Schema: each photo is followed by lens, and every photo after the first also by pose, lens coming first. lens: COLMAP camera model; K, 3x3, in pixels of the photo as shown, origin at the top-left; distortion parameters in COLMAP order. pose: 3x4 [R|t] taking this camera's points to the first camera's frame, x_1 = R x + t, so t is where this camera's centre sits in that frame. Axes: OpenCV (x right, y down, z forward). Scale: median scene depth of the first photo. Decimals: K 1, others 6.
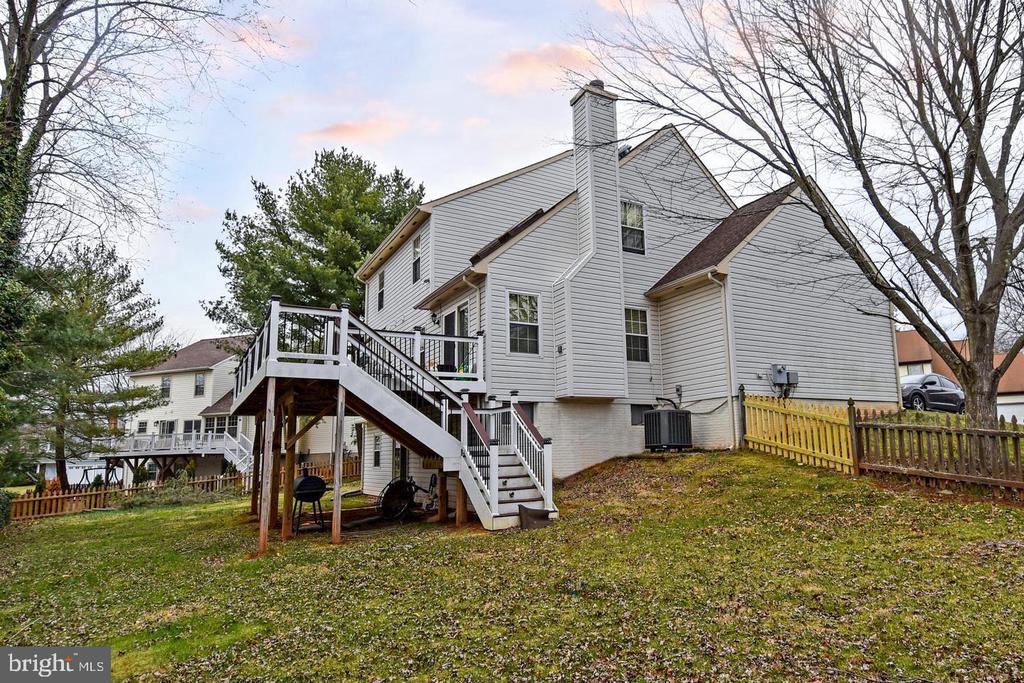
lens RADIAL K [[560.9, 0, 538.6], [0, 560.9, 343.4], [0, 0, 1]] dist [0.072243, -0.075620]
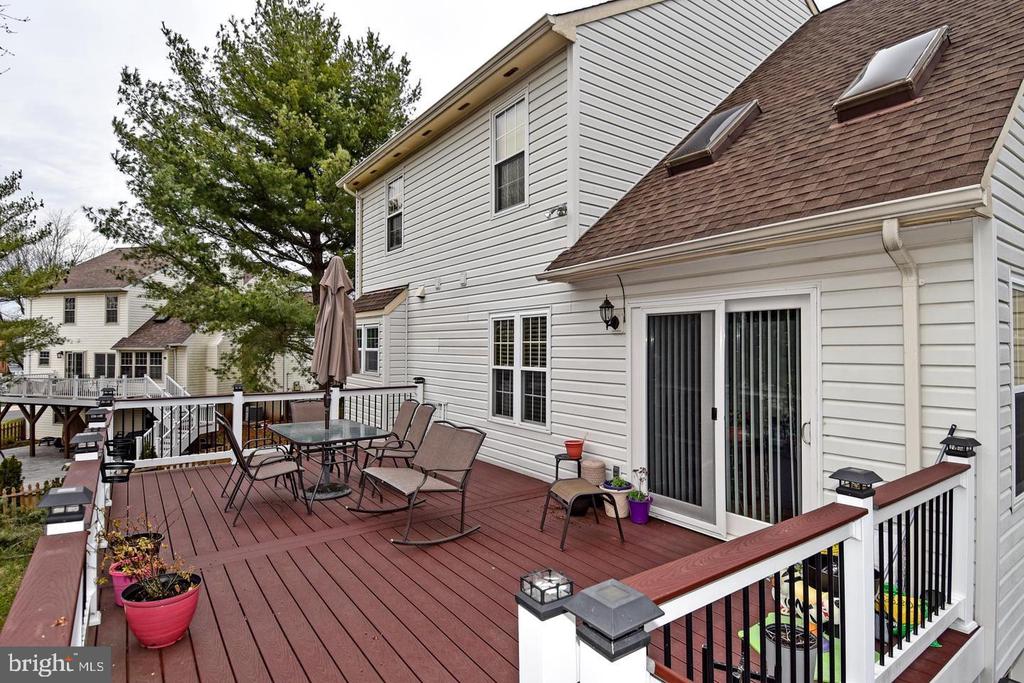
lens RADIAL K [[560.9, 0, 538.6], [0, 560.9, 343.4], [0, 0, 1]] dist [0.072243, -0.075620]
pose [[0.995549, 0.029374, 0.089554, -0.103023], [-0.041966, 0.988957, 0.142134, -0.028810], [-0.084390, -0.145260, 0.985788, 0.231485]]
